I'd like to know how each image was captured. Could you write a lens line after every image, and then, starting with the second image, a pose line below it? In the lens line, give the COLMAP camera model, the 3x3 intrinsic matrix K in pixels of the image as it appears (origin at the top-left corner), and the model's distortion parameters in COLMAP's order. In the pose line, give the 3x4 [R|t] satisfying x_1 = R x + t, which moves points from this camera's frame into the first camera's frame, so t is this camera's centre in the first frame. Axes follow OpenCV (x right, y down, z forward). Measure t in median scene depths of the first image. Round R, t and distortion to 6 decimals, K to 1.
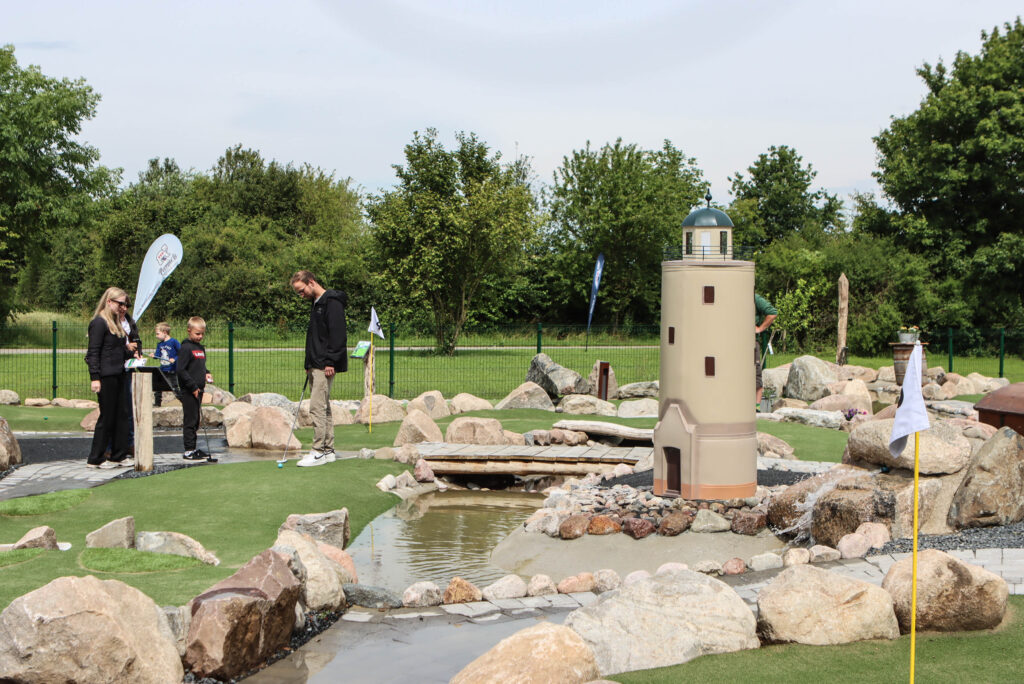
lens RADIAL K [[1478.5, 0, 509.9], [0, 1478.5, 338.3], [0, 0, 1]] dist [-0.081730, 0.000000]
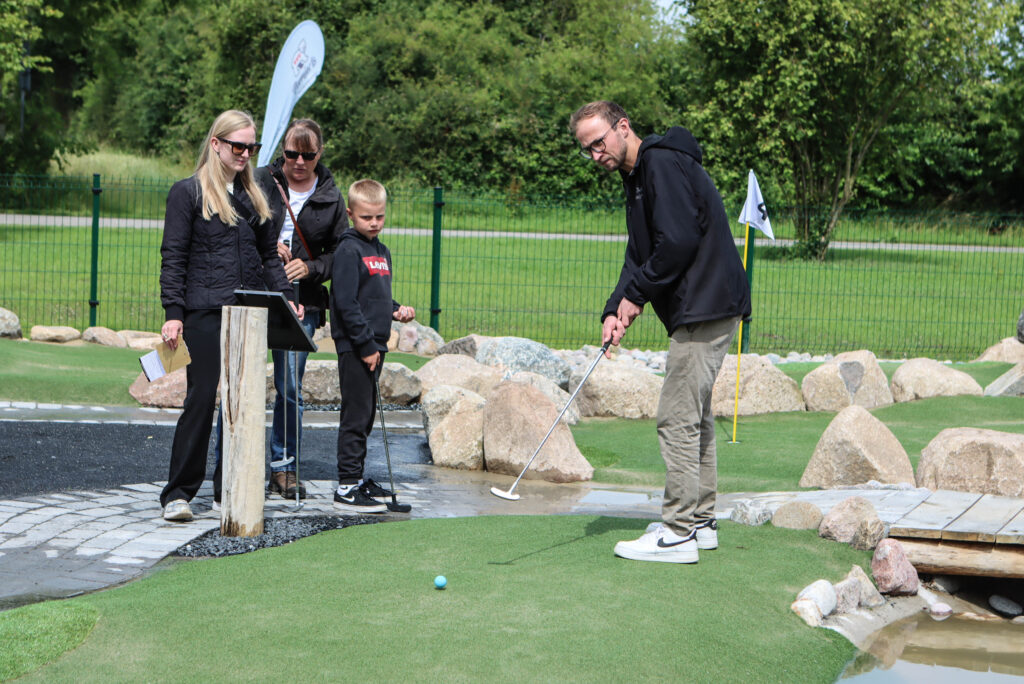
lens RADIAL K [[2378.2, 0, 513.8], [0, 2378.2, 342.8], [0, 0, 1]] dist [0.022043, 0.000000]
pose [[0.988280, 0.045800, -0.145617, -0.023971], [-0.038052, 0.997730, 0.055555, -0.002526], [0.147831, -0.049363, 0.987780, 0.109431]]
